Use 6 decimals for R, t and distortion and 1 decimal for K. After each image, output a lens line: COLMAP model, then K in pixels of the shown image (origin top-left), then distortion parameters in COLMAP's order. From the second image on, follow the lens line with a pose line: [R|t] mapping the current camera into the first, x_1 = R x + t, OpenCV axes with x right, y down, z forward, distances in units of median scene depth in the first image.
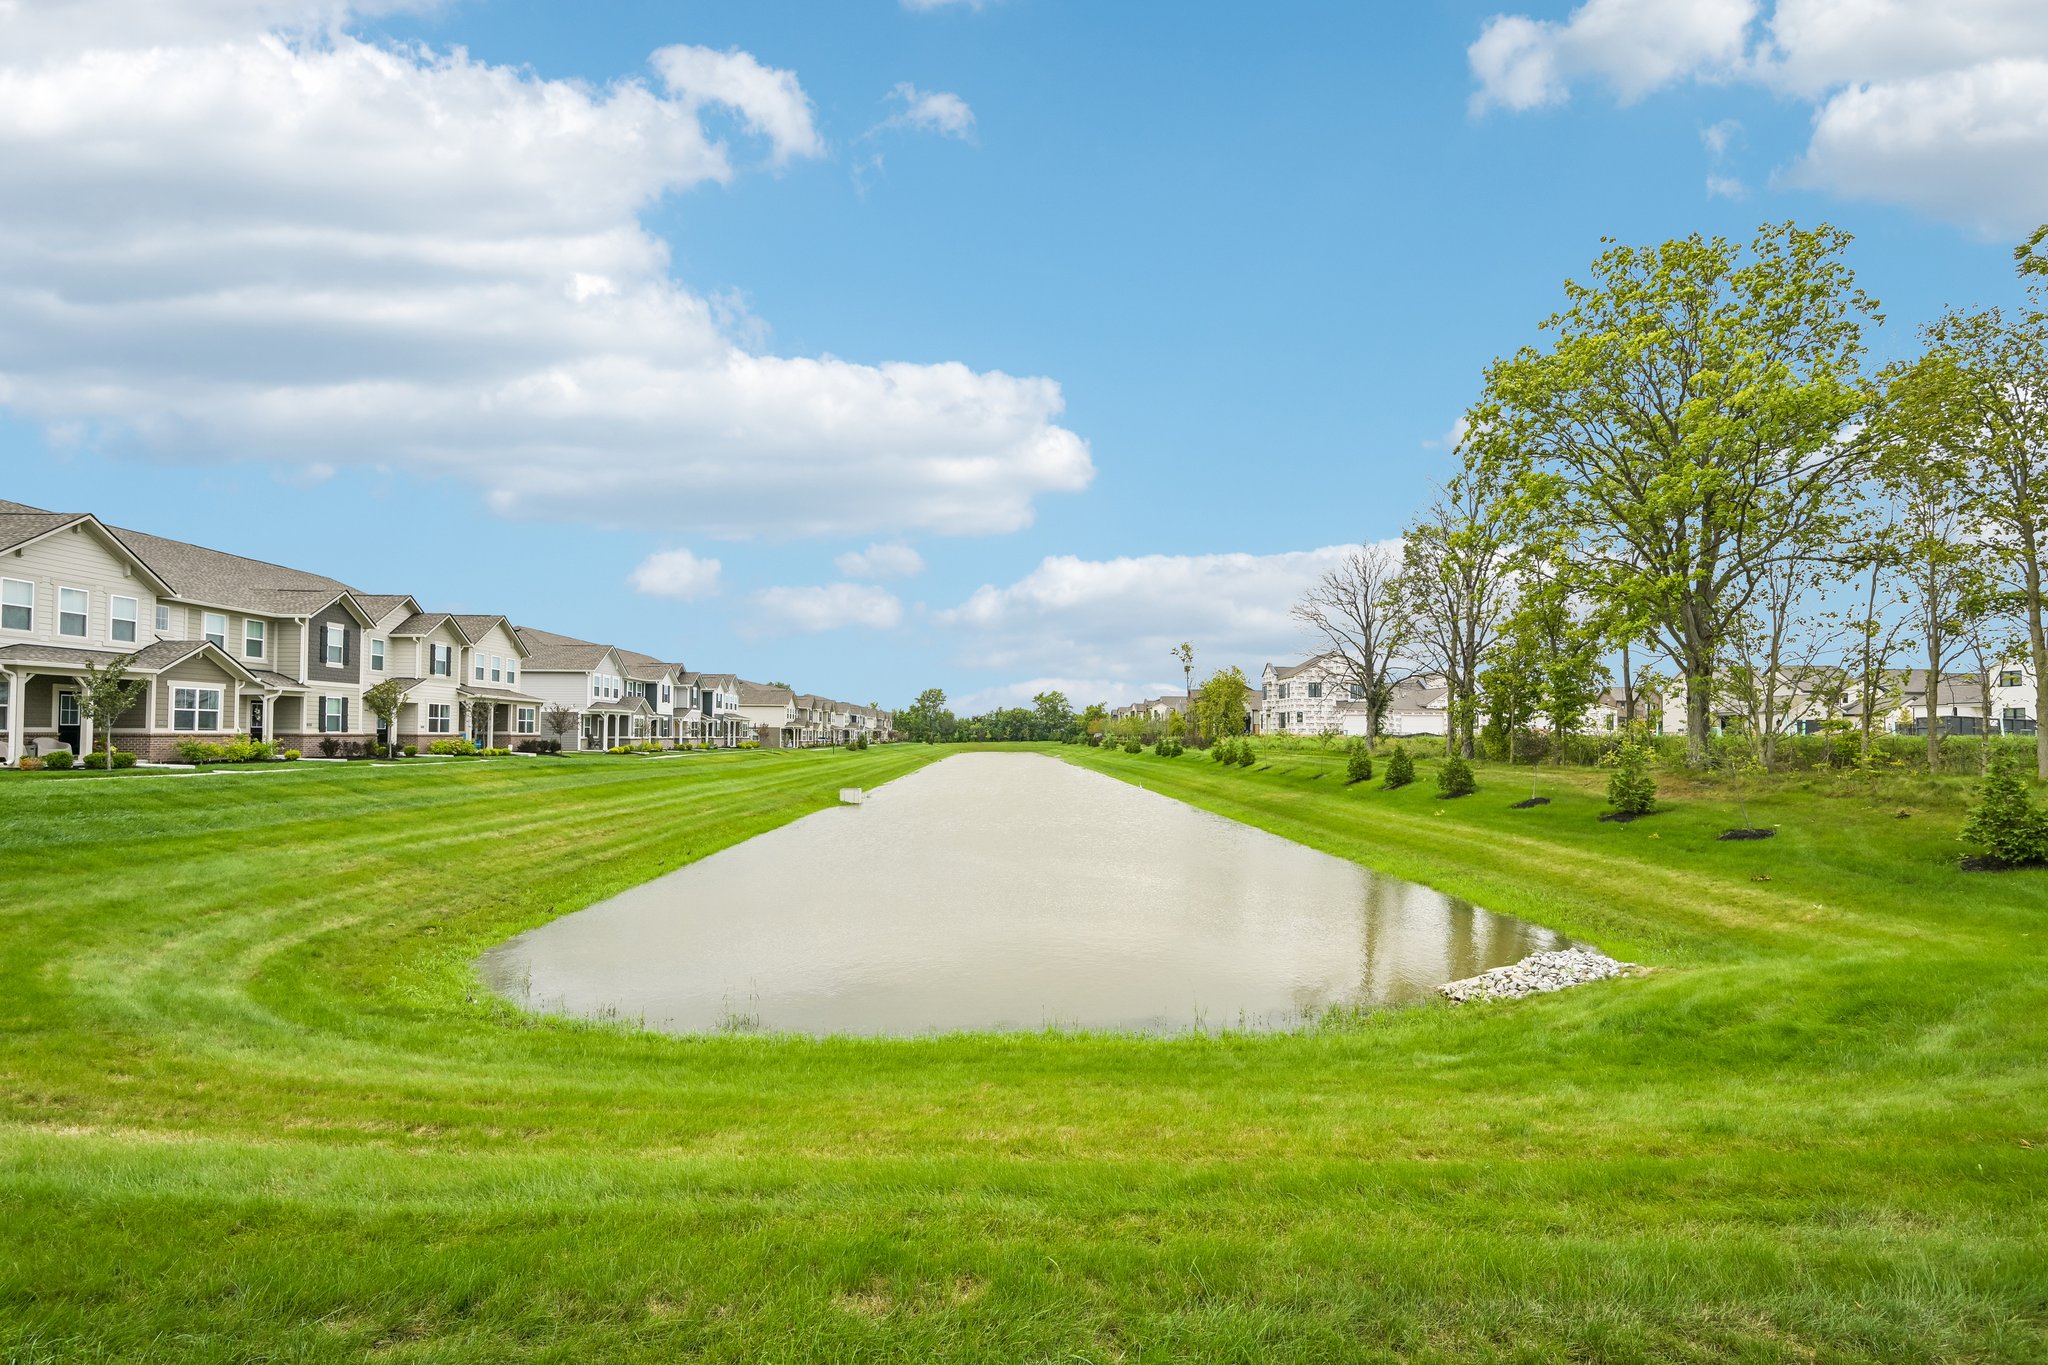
lens RADIAL K [[950.5, 0, 1021.6], [0, 950.5, 698.3], [0, 0, 1]] dist [-0.000654, -0.000125]
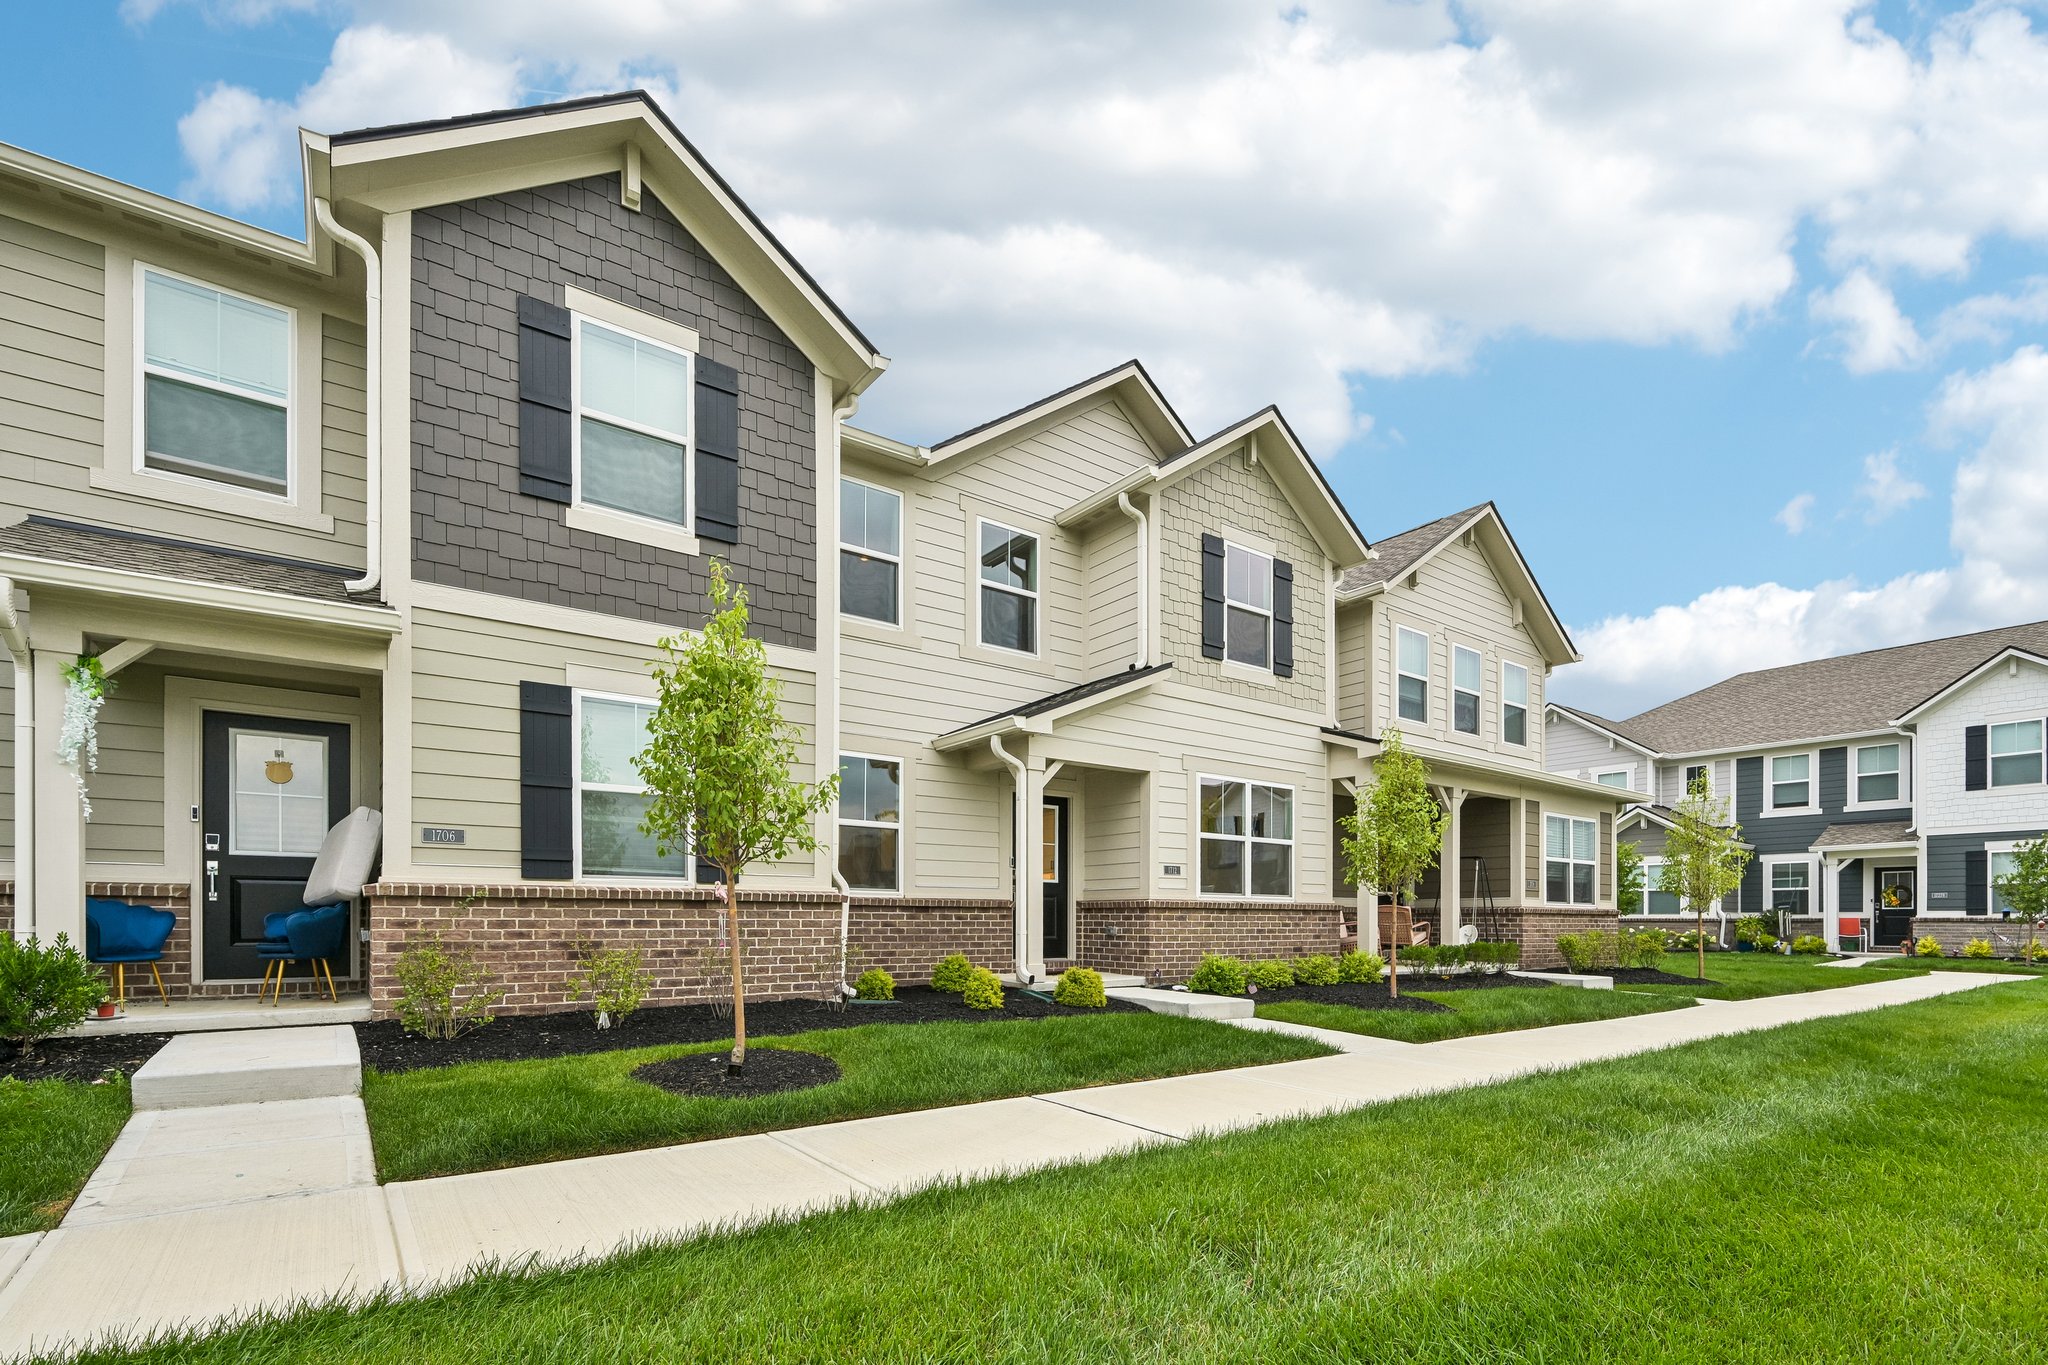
lens RADIAL K [[949.3, 0, 1025.0], [0, 949.3, 925.2], [0, 0, 1]] dist [-0.002691, -0.000366]
pose [[0.580979, -0.000033, -0.813919, -0.448519], [0.031403, 0.999256, 0.022374, 0.036569], [0.813313, -0.038558, 0.580548, 0.815232]]
